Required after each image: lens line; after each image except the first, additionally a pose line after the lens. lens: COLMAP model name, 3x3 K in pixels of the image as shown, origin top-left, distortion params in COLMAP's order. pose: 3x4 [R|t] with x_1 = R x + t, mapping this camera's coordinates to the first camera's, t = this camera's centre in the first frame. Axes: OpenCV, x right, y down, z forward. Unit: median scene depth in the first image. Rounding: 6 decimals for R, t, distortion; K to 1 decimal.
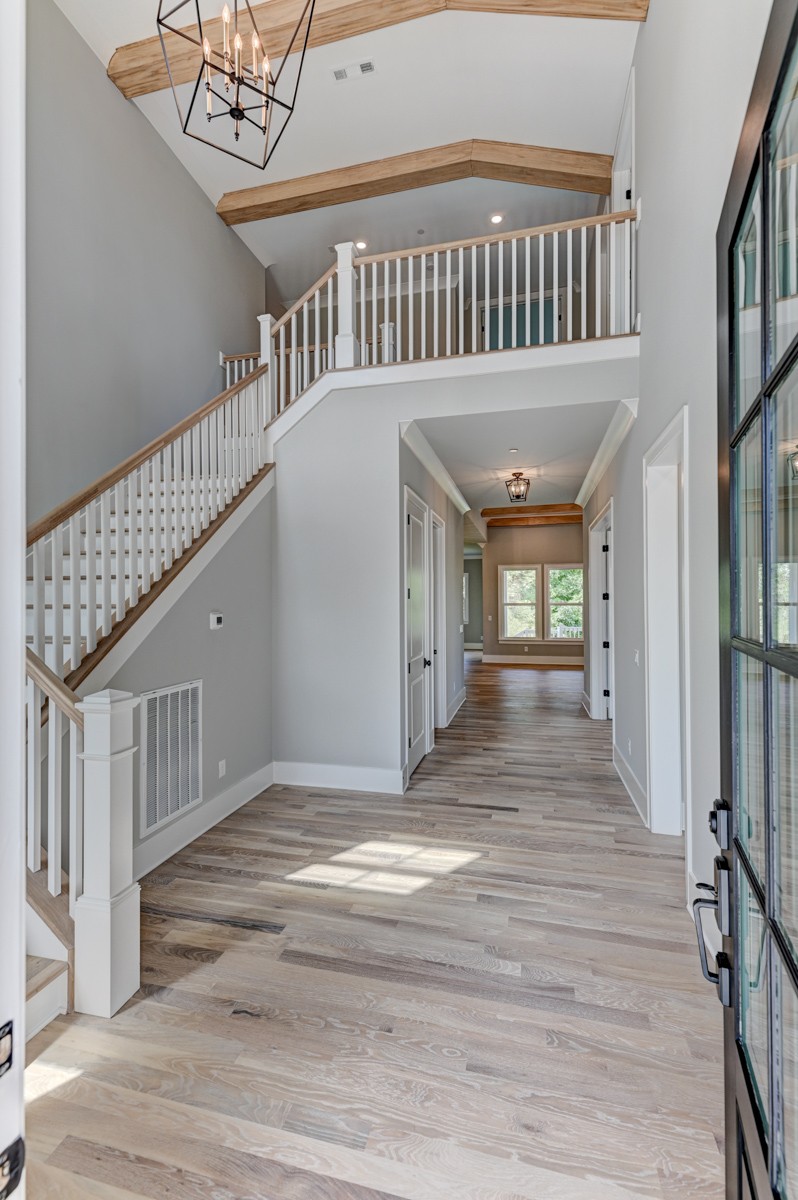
lens RADIAL K [[584.3, 0, 364.0], [0, 584.3, 597.9], [0, 0, 1]] dist [0.007935, -0.001606]
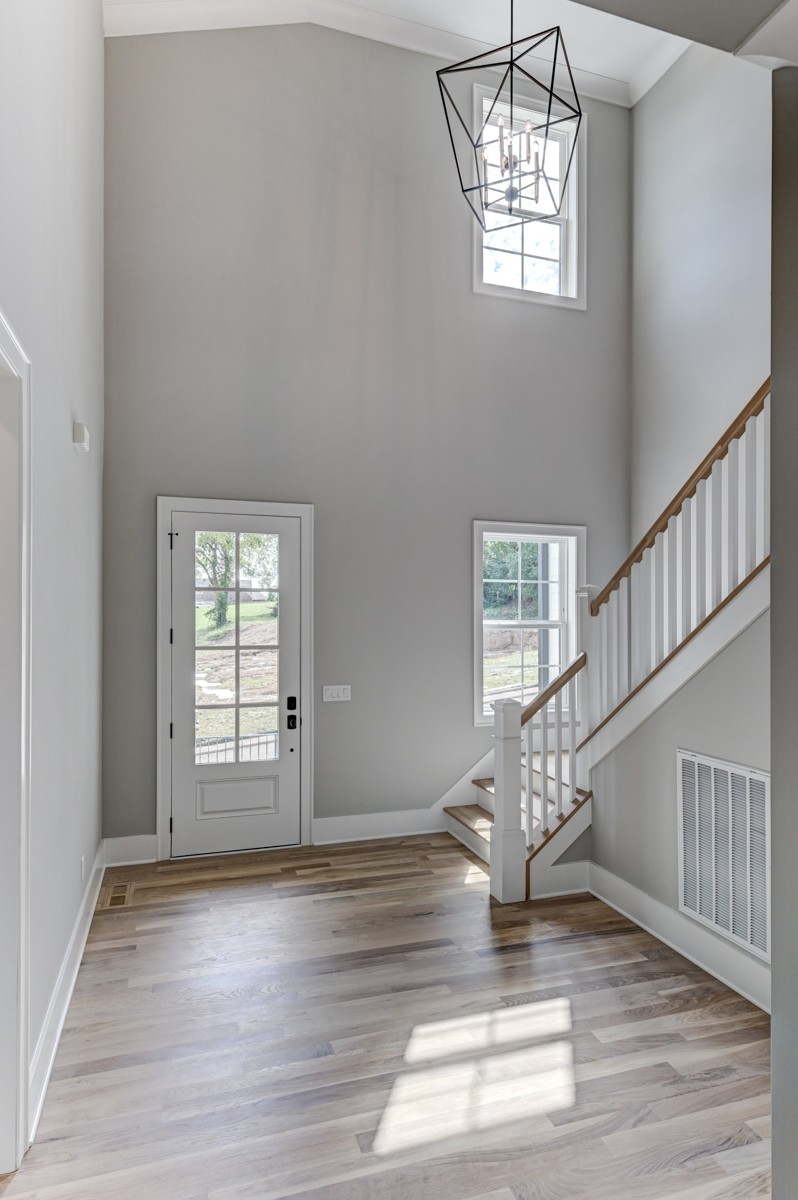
lens RADIAL K [[697.6, 0, 399.0], [0, 697.6, 600.0], [0, 0, 1]] dist [0.002684, -0.001187]
pose [[-0.831015, -0.006137, -0.556217, 0.563778], [0.001233, 0.999916, -0.012874, -0.050172], [0.556249, -0.011384, -0.830938, 1.616800]]
